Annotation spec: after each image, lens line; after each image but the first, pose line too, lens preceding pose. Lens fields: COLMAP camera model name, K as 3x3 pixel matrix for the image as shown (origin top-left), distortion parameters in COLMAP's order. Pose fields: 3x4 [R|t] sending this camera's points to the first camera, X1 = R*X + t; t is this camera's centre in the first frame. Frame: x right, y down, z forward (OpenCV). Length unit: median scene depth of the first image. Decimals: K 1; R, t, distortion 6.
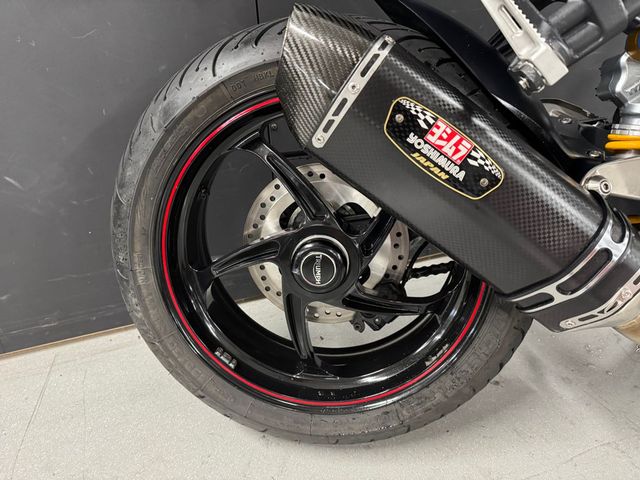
lens RADIAL K [[445.1, 0, 320.0], [0, 445.1, 240.0], [0, 0, 1]] dist [0.006440, 0.000903]
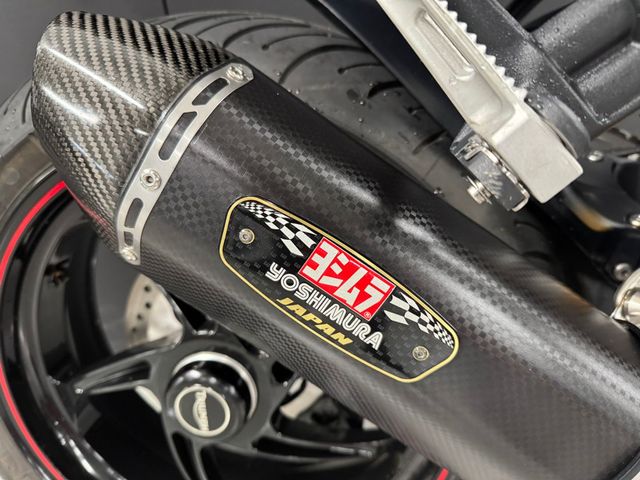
lens RADIAL K [[451.8, 0, 320.0], [0, 451.8, 240.0], [0, 0, 1]] dist [0.003898, -0.003688]
pose [[0.998772, -0.020314, -0.045190, 0.282856], [0.022063, 0.999013, 0.038541, -0.285046], [0.044363, -0.039490, 0.998235, 0.487546]]
